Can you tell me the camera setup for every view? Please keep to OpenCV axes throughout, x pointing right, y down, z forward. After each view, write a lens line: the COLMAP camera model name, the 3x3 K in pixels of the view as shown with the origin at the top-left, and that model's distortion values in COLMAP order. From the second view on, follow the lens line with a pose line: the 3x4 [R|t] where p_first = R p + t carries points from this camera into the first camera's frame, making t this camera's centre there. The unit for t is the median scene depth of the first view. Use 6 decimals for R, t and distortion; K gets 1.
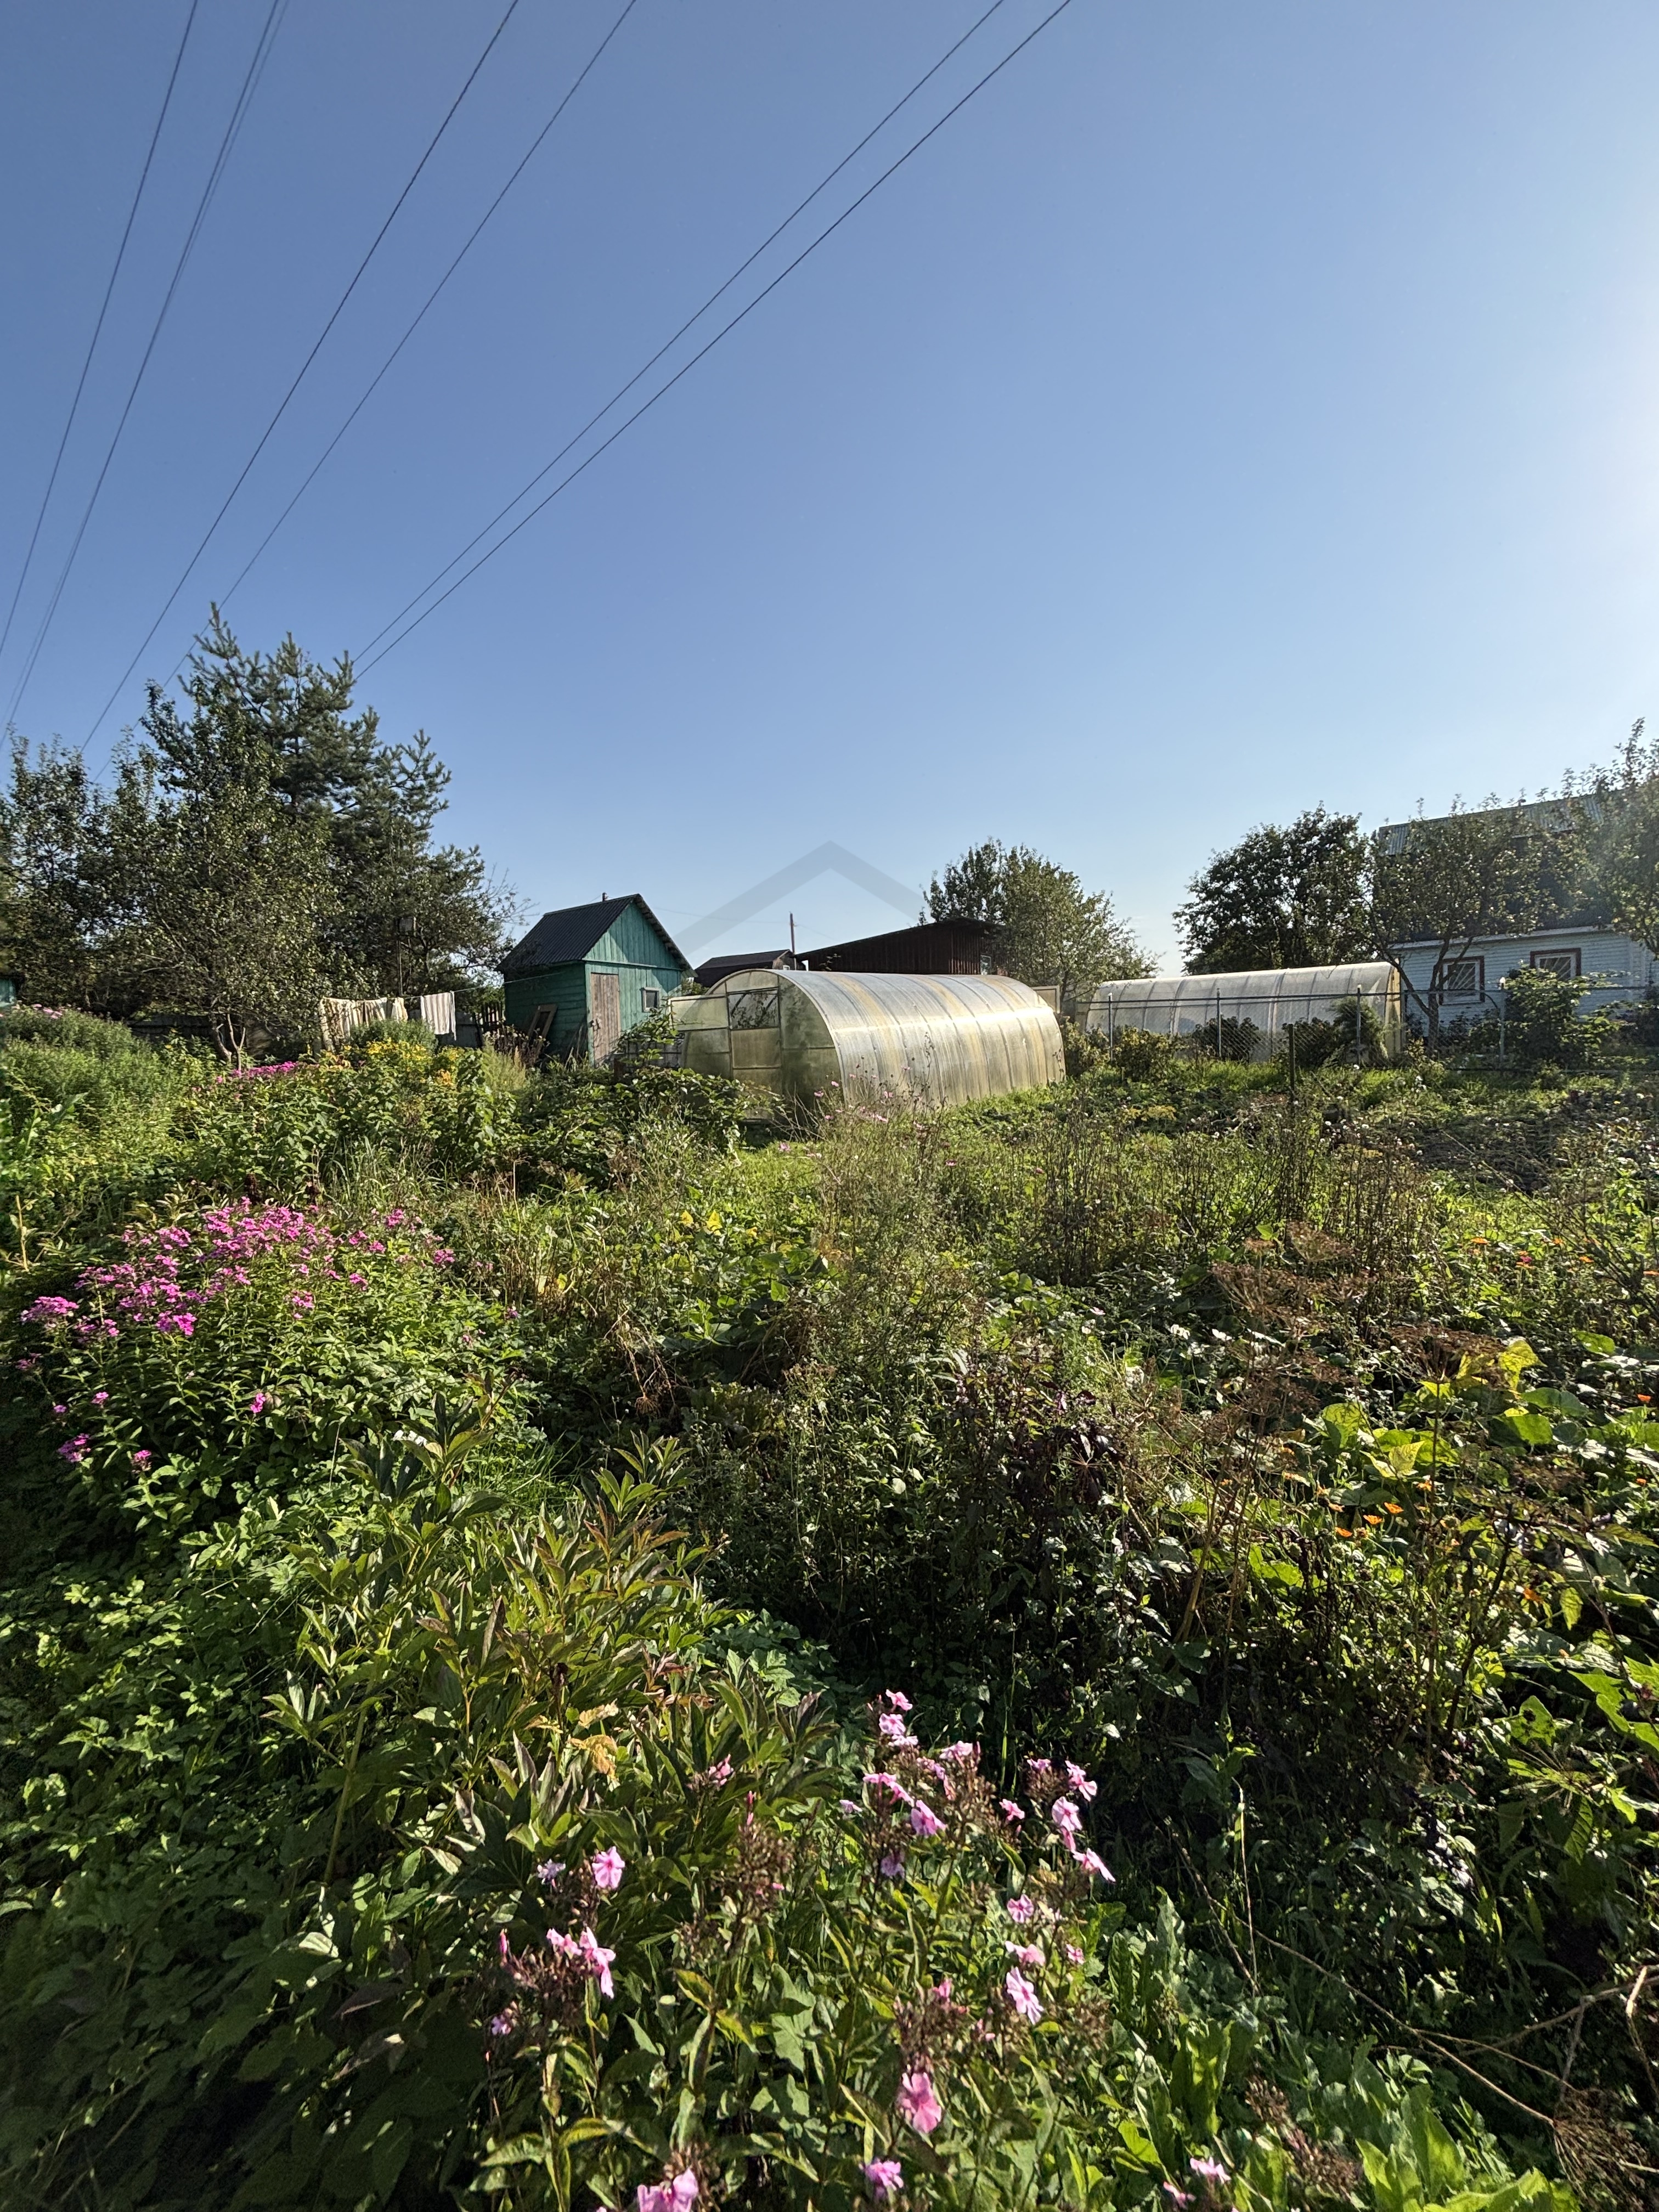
lens RADIAL K [[889.7, 0, 792.9], [0, 889.7, 1111.2], [0, 0, 1]] dist [0.003496, -0.000067]
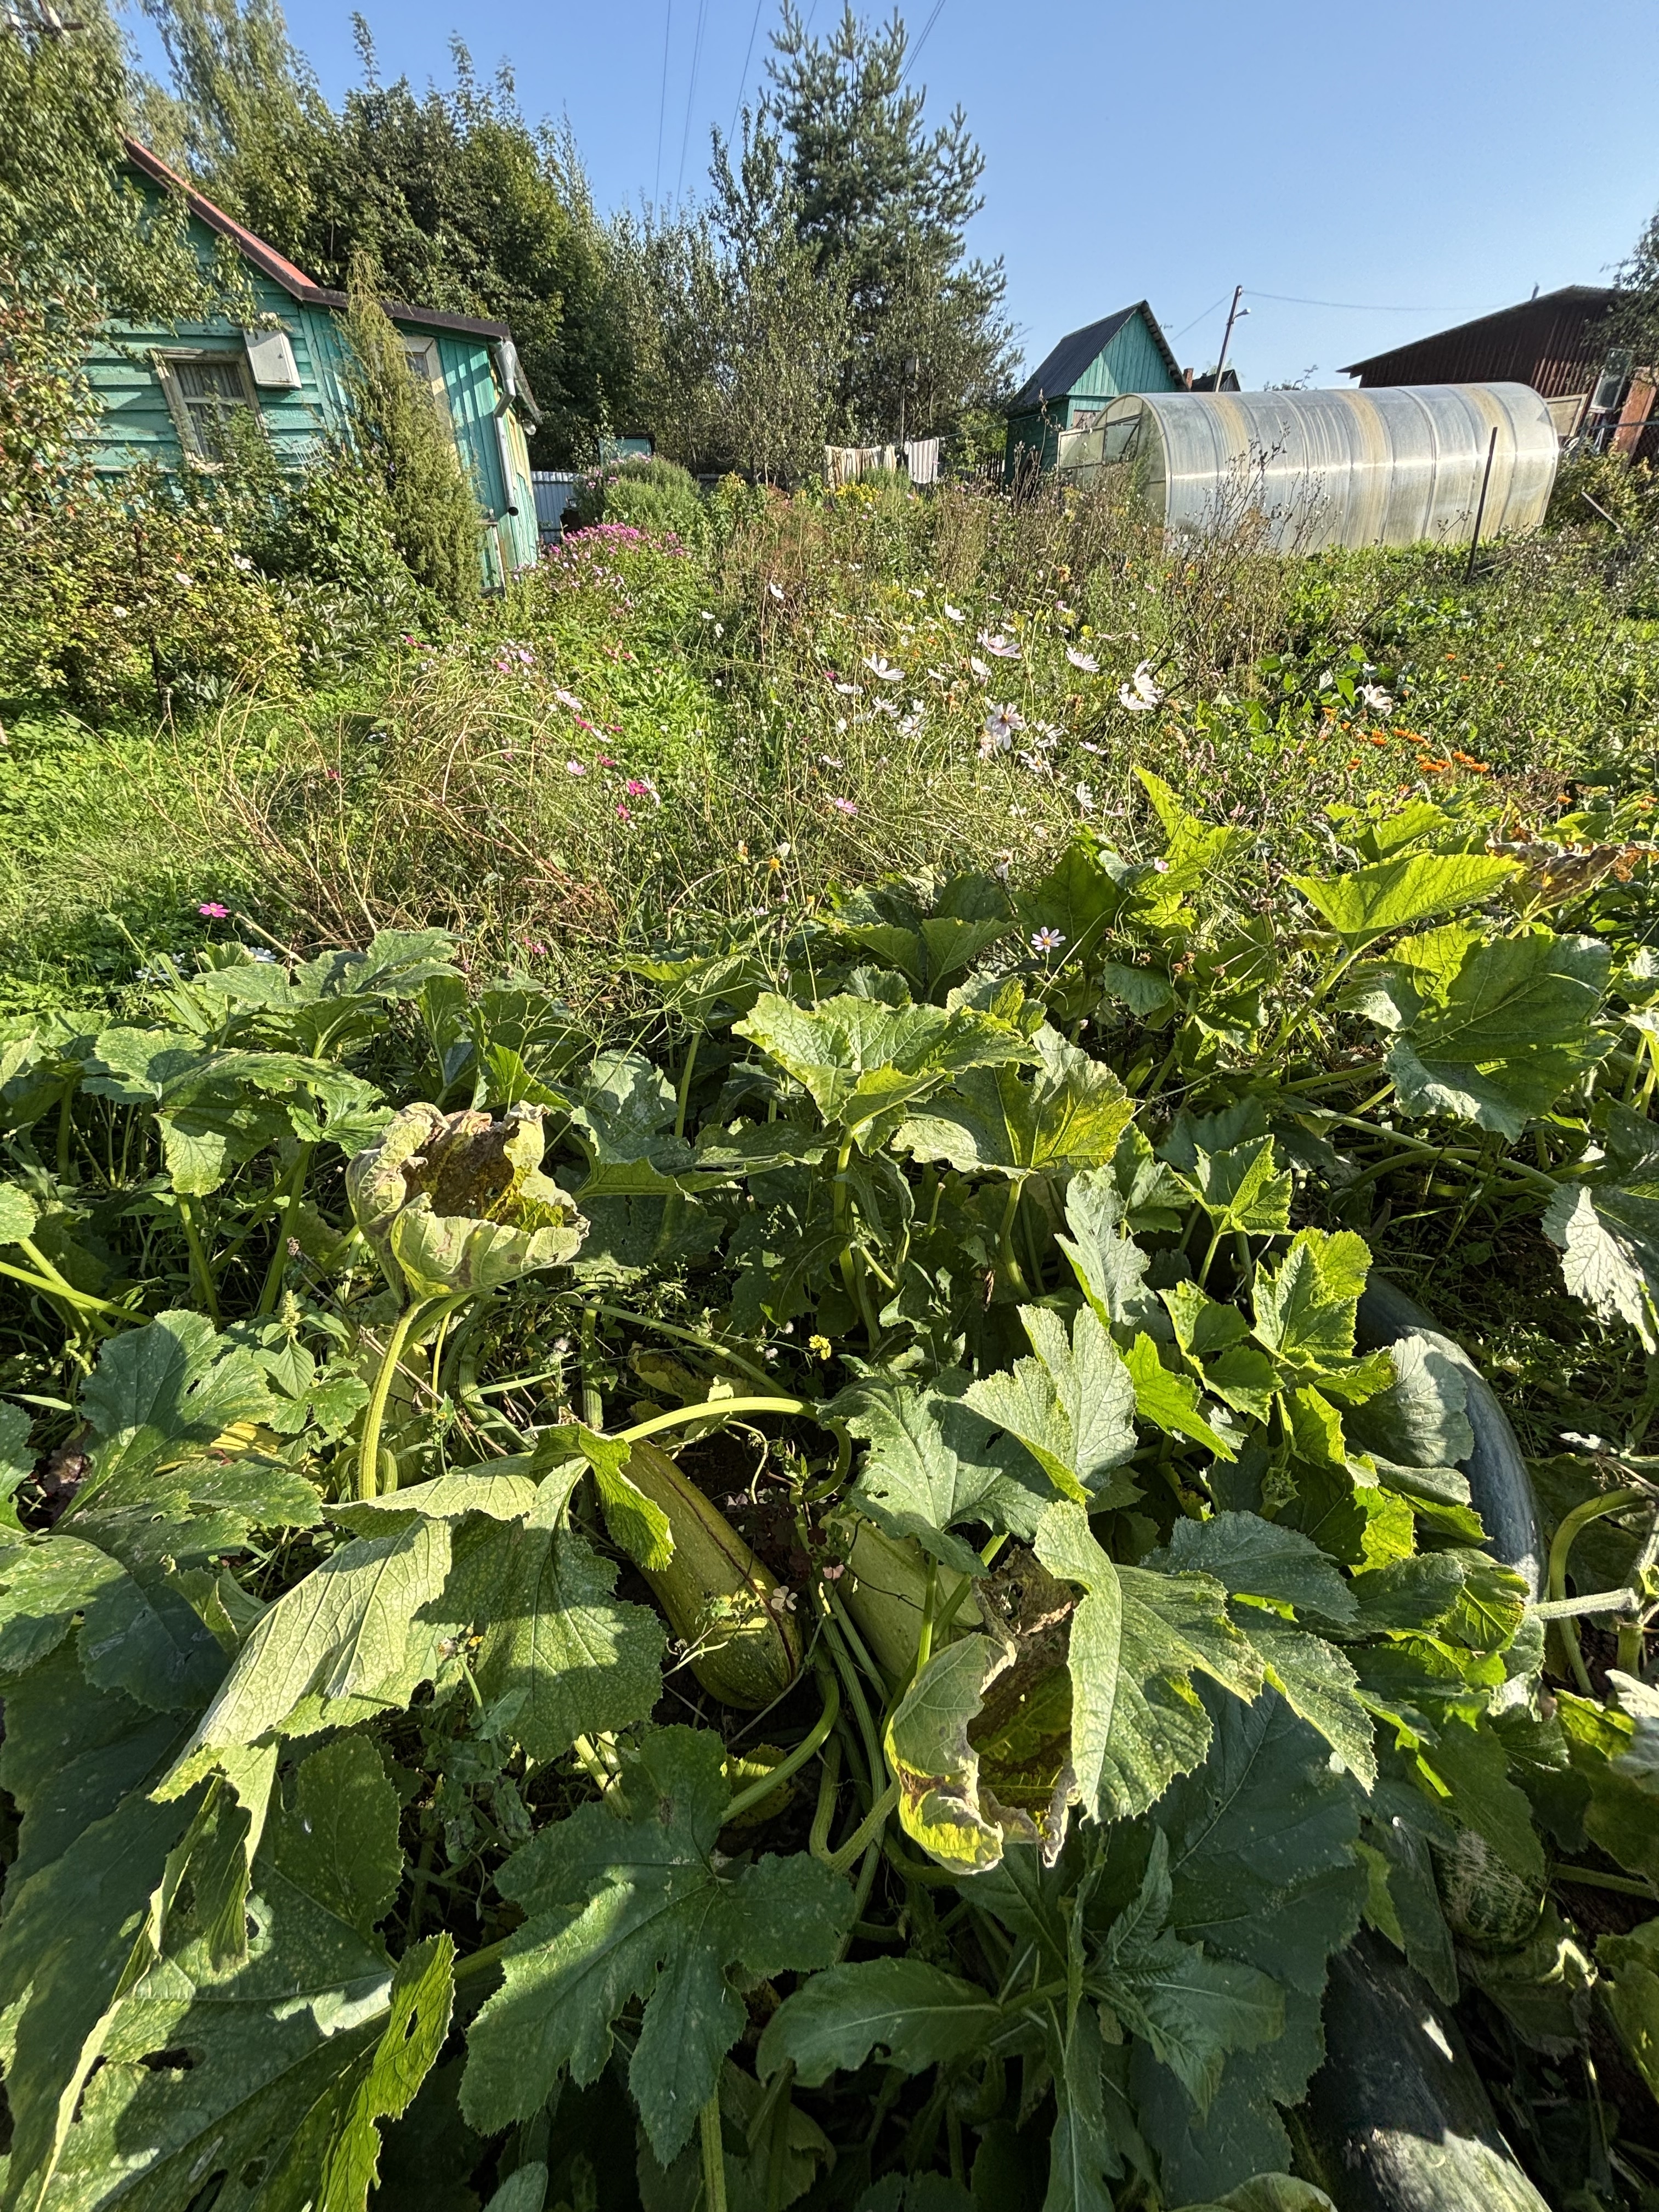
lens RADIAL K [[889.7, 0, 826.9], [0, 889.7, 1105.6], [0, 0, 1]] dist [0.003496, -0.000067]
pose [[0.818173, 0.311689, -0.483159, 0.265985], [-0.044113, 0.871869, 0.487748, 0.050562], [0.573277, -0.377749, 0.727089, -0.190499]]
